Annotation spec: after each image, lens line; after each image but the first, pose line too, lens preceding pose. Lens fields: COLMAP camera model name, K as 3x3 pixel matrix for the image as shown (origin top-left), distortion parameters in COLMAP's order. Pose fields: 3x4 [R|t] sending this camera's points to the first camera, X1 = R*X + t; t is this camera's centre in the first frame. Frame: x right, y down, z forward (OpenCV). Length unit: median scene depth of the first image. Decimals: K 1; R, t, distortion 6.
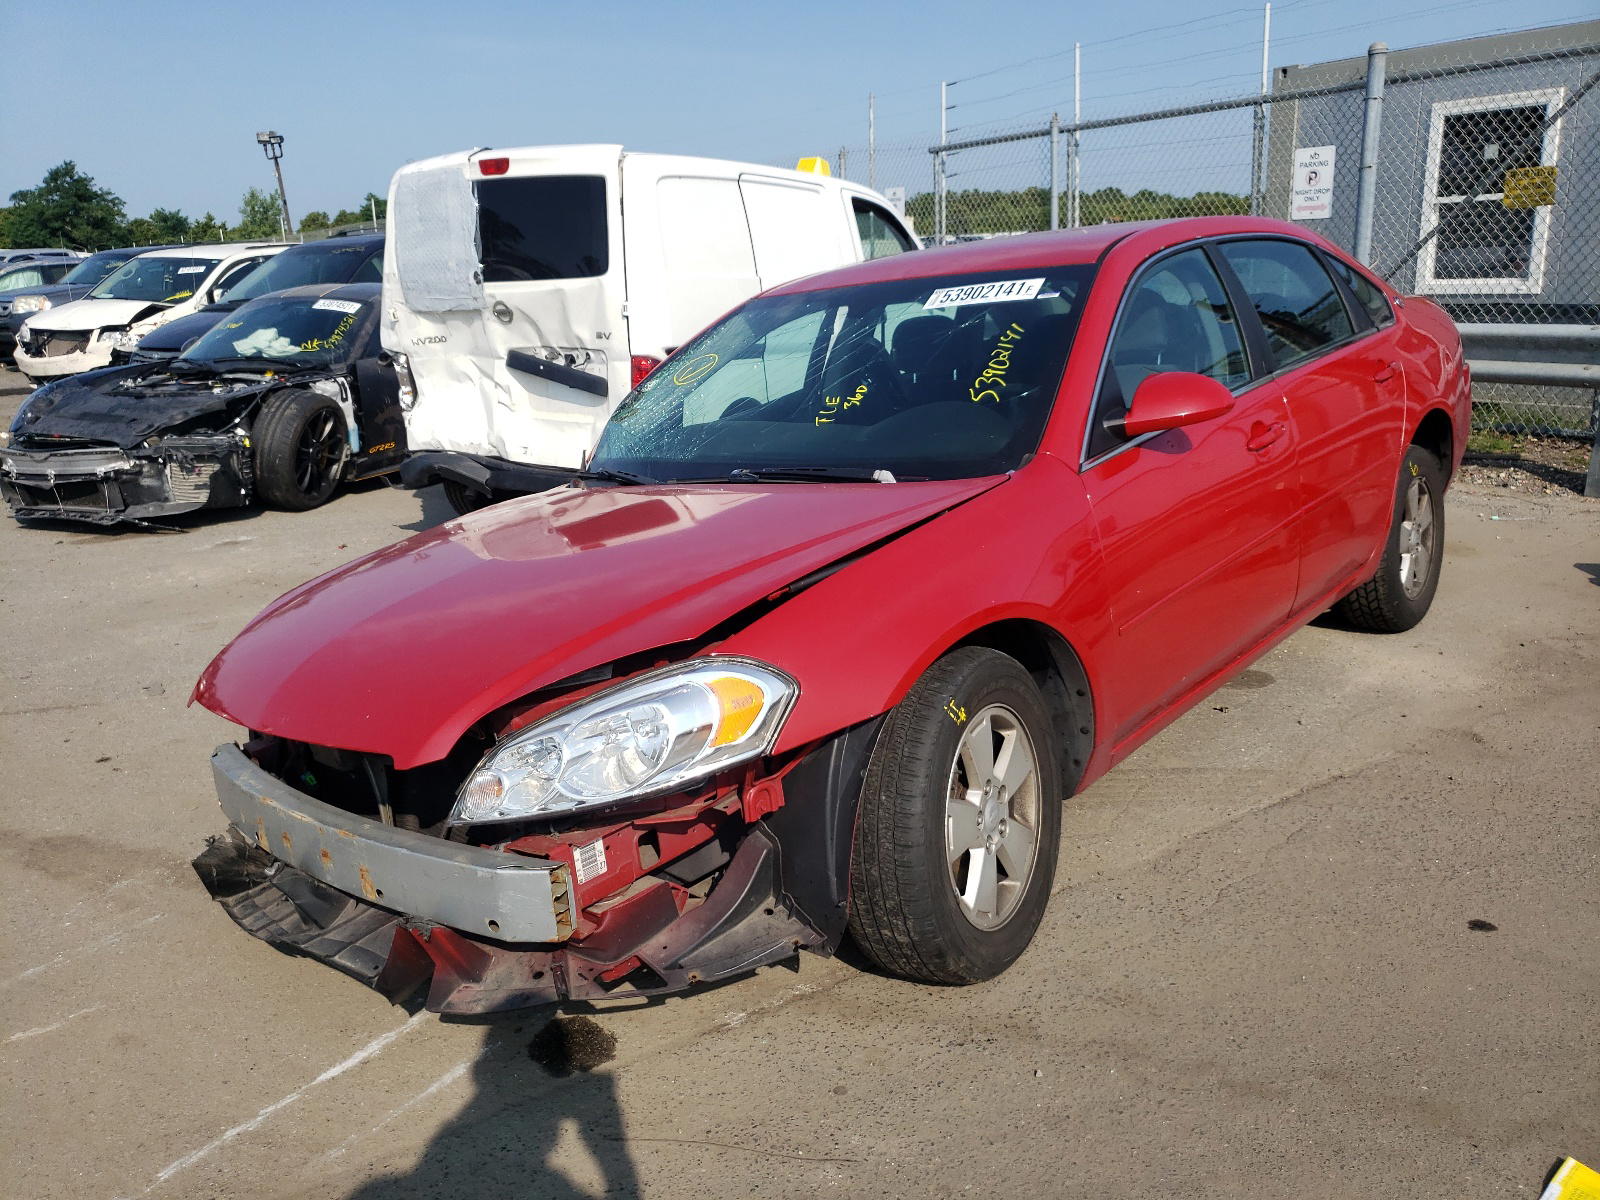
lens RADIAL K [[1228.6, 0, 803.6], [0, 1228.6, 598.4], [0, 0, 1]] dist [-0.005763, 0.005303]
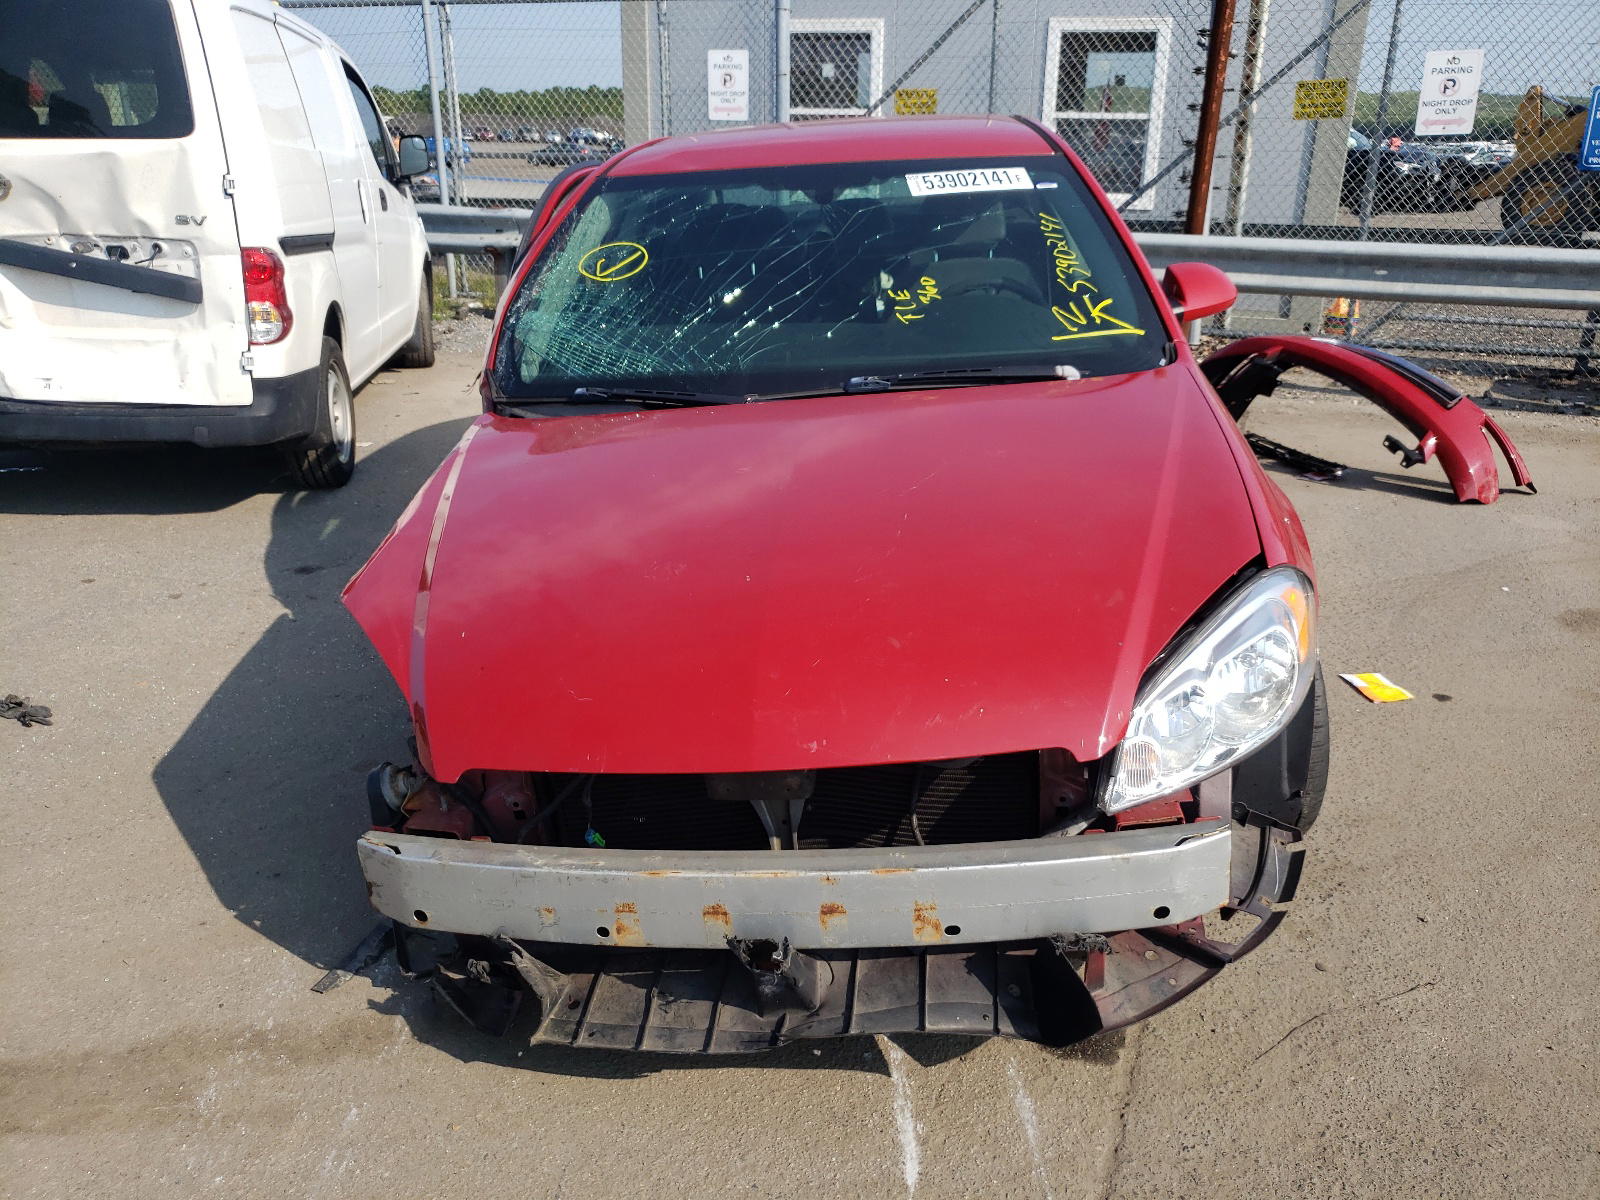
lens RADIAL K [[1228.6, 0, 802.6], [0, 1228.6, 604.6], [0, 0, 1]] dist [-0.005763, 0.005303]
pose [[0.795331, -0.162520, 0.583983, -0.333983], [0.114889, 0.986342, 0.118025, -0.027773], [-0.595188, -0.026776, 0.803140, 0.168162]]
